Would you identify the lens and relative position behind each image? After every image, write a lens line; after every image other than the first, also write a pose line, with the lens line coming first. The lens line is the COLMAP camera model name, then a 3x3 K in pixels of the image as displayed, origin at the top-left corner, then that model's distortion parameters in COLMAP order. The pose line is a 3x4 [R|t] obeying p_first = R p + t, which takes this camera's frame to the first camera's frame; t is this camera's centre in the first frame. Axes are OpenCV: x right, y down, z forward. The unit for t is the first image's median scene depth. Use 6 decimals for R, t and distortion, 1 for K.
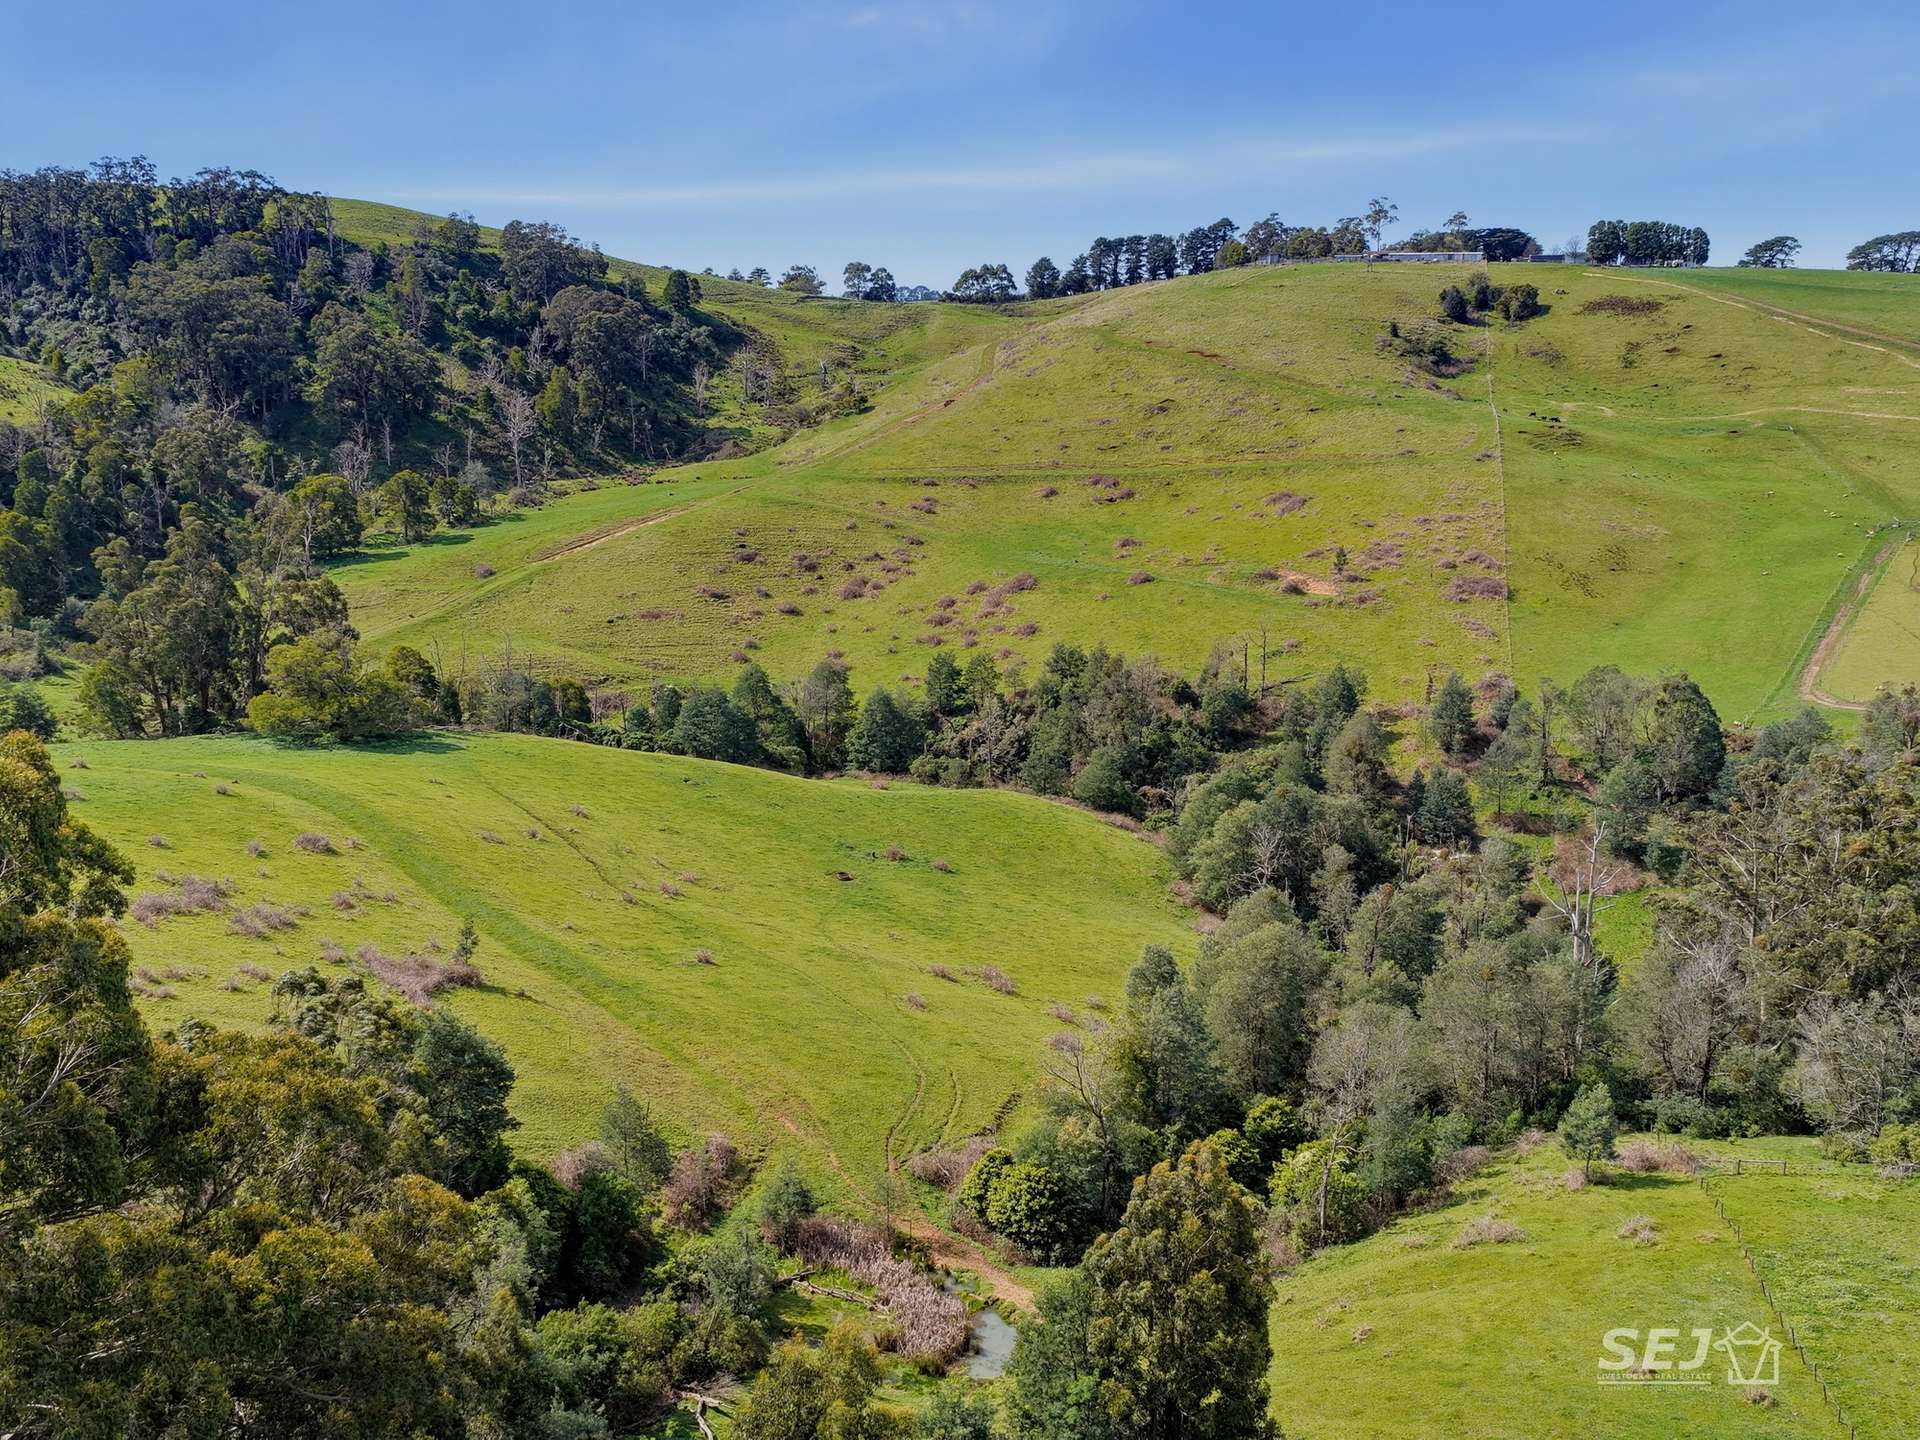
lens RADIAL K [[1790.4, 0, 955.1], [0, 1790.4, 727.6], [0, 0, 1]] dist [0.006270, -0.001167]
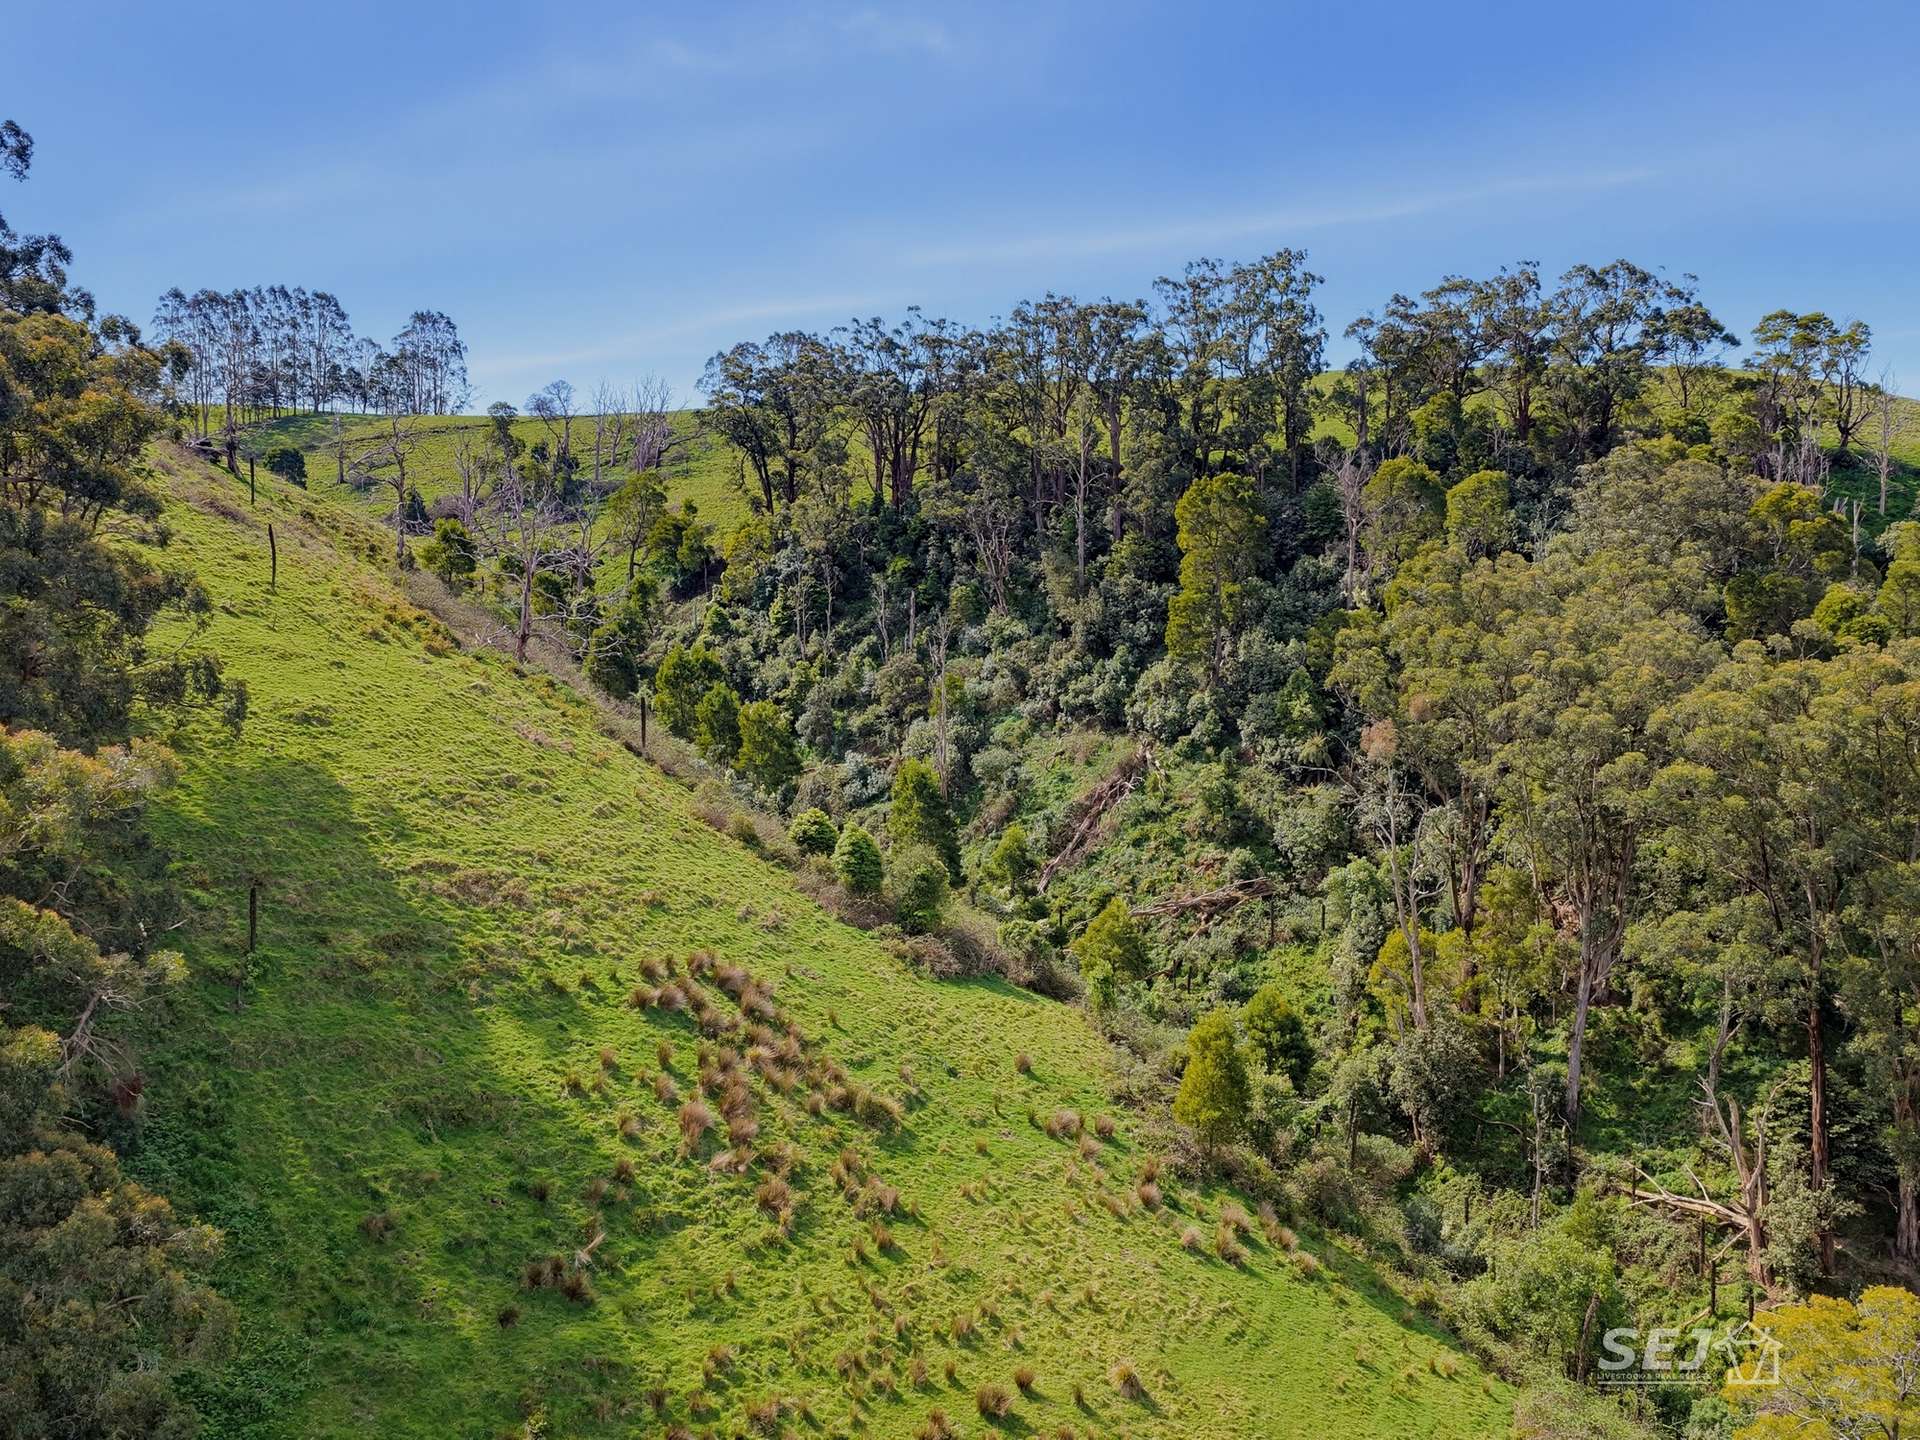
lens RADIAL K [[1796.0, 0, 960.0], [0, 1796.0, 720.0], [0, 0, 1]] dist [-0.010340, 0.040244]
pose [[0.915642, 0.018795, -0.401555, -0.399784], [-0.075209, 0.989278, -0.125191, -0.192853], [0.394896, 0.144831, 0.907238, 0.721579]]
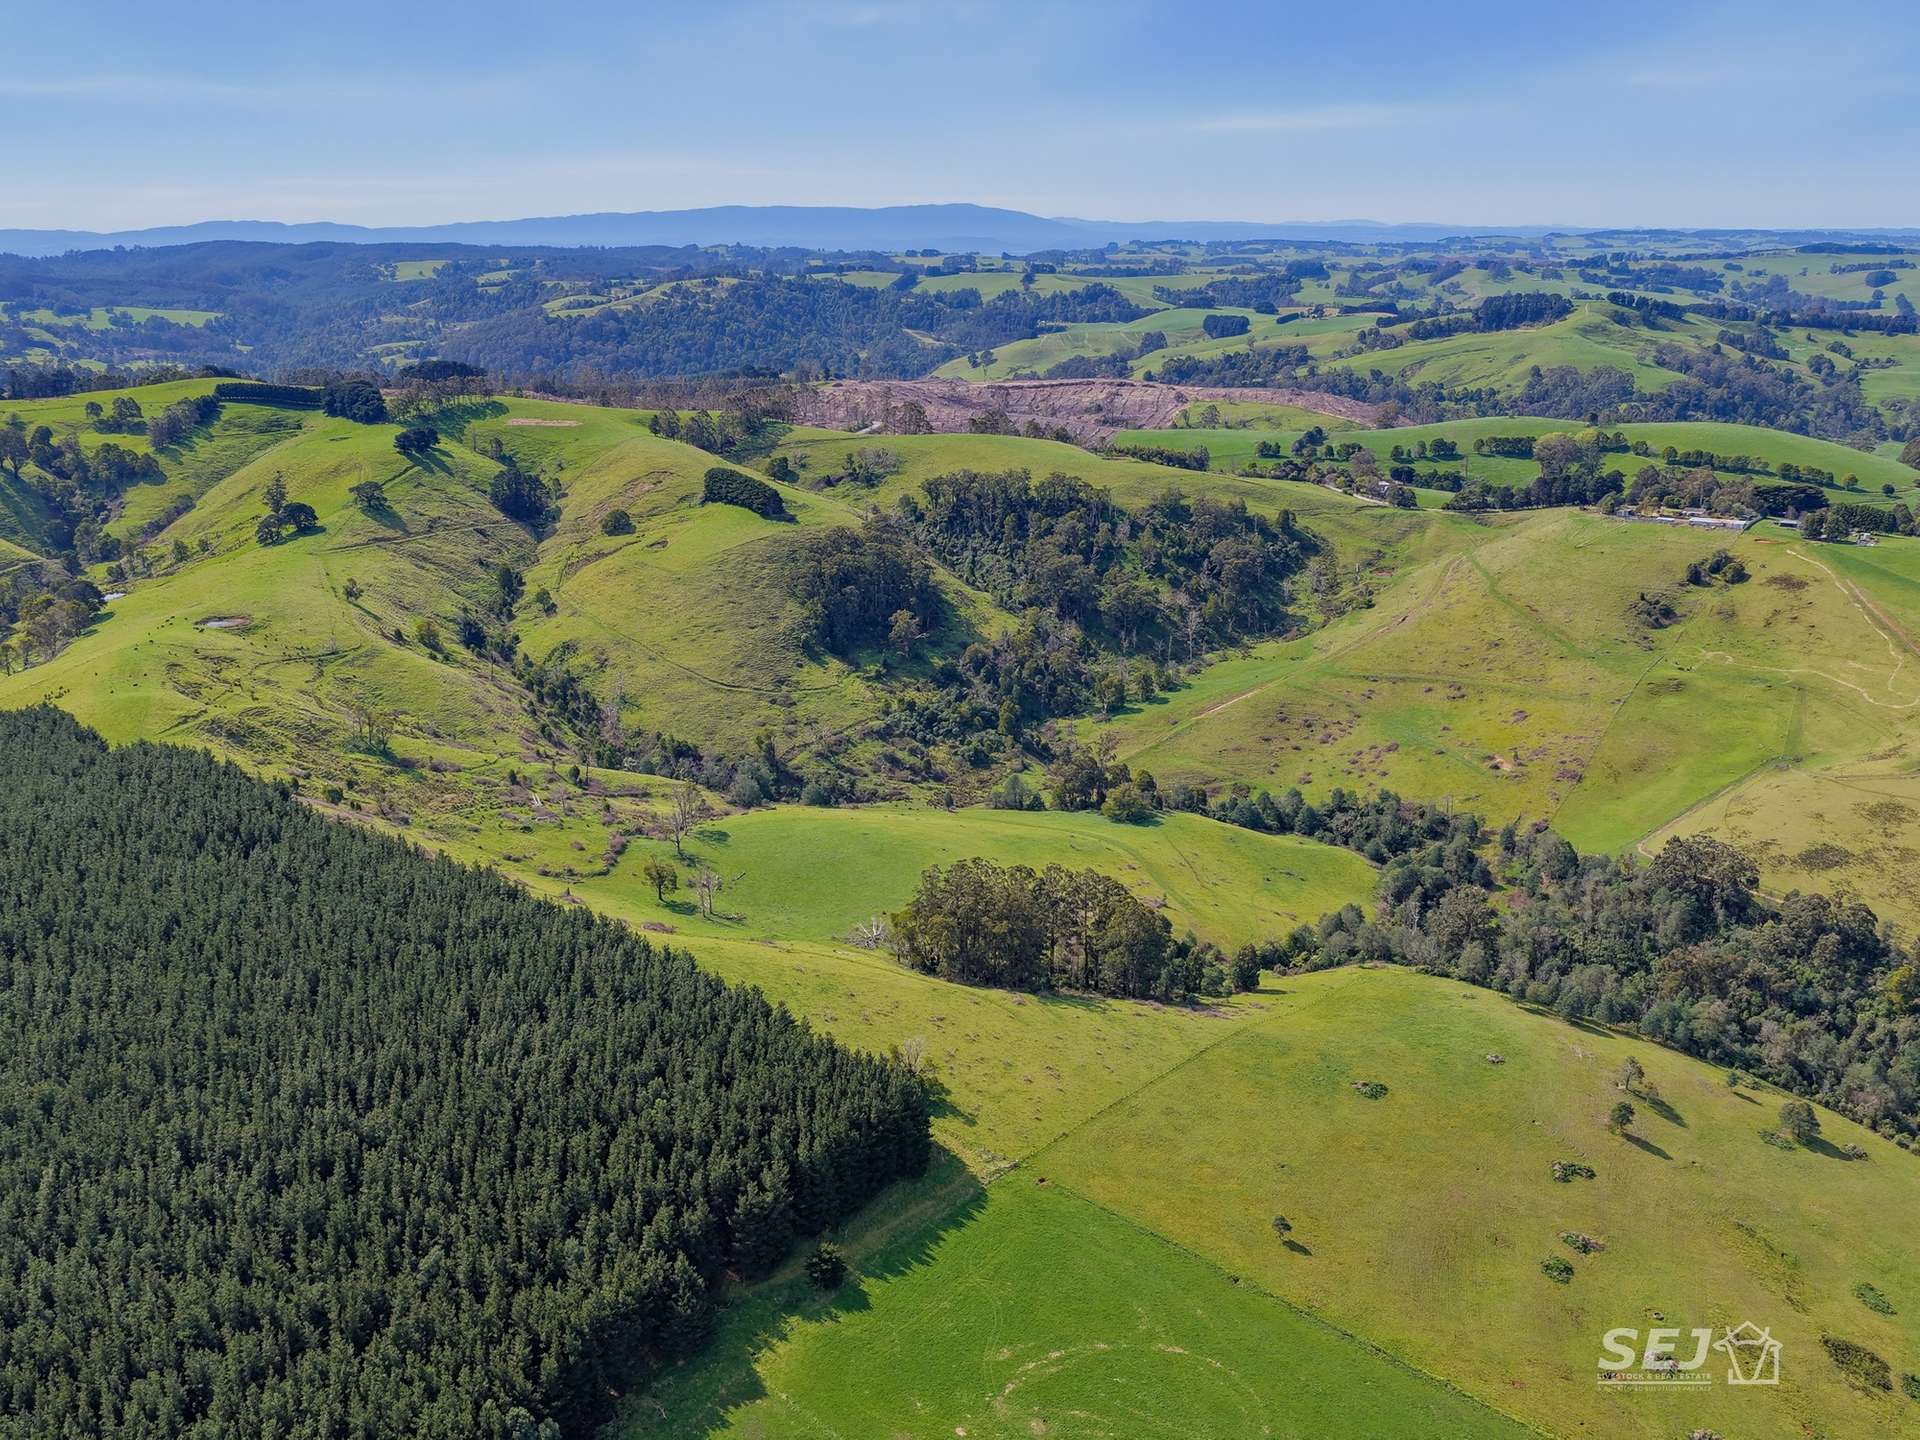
lens RADIAL K [[1796.0, 0, 960.0], [0, 1796.0, 720.0], [0, 0, 1]] dist [-0.010340, 0.040244]
pose [[0.930919, 0.078300, -0.356734, 0.261112], [-0.052687, 0.995323, 0.080973, -0.207084], [0.361406, -0.056584, 0.930690, -1.062686]]
